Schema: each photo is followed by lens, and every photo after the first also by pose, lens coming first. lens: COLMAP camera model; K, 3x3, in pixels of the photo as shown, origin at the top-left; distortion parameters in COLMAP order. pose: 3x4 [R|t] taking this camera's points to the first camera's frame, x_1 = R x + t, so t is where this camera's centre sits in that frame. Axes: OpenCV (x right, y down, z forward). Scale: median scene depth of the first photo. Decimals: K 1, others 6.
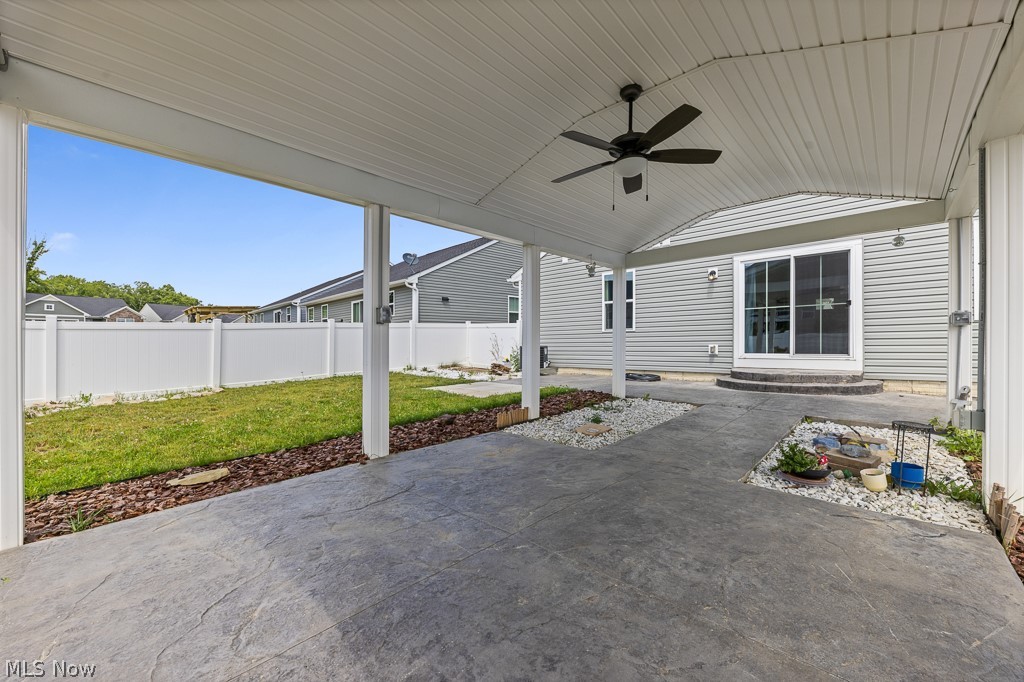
lens RADIAL K [[412.9, 0, 503.5], [0, 412.9, 340.4], [0, 0, 1]] dist [0.001865, -0.000042]
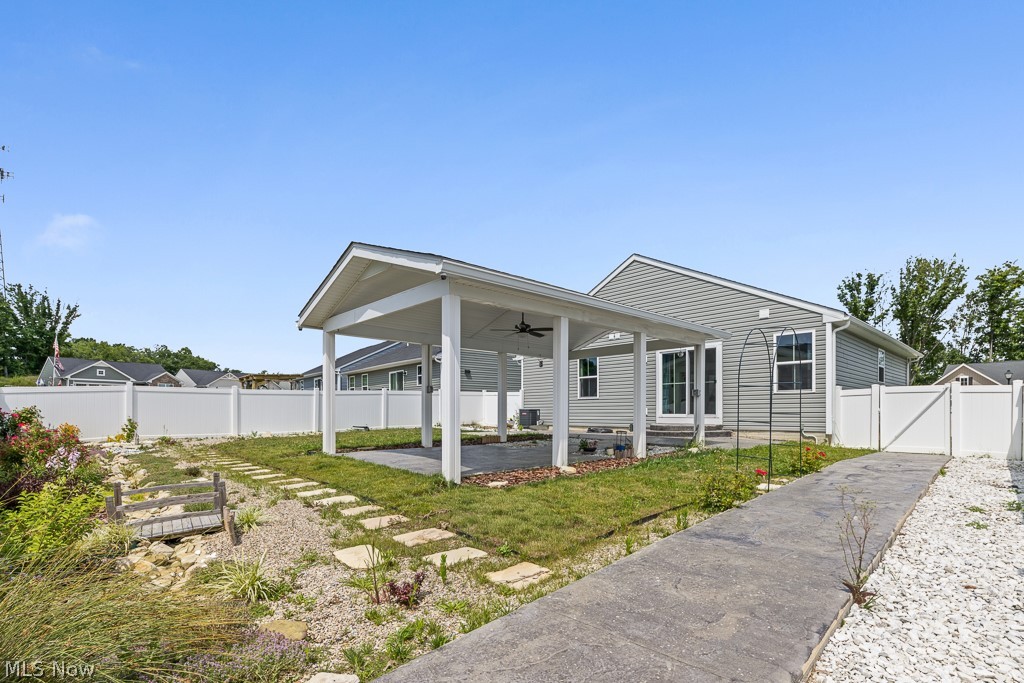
lens RADIAL K [[455.2, 0, 512.1], [0, 455.2, 394.9], [0, 0, 1]] dist [-0.000480, 0.000357]
pose [[0.998427, 0.008347, -0.055450, 0.046528], [-0.010105, 0.999452, -0.031509, 0.007087], [0.055157, 0.032020, 0.997964, -0.234193]]
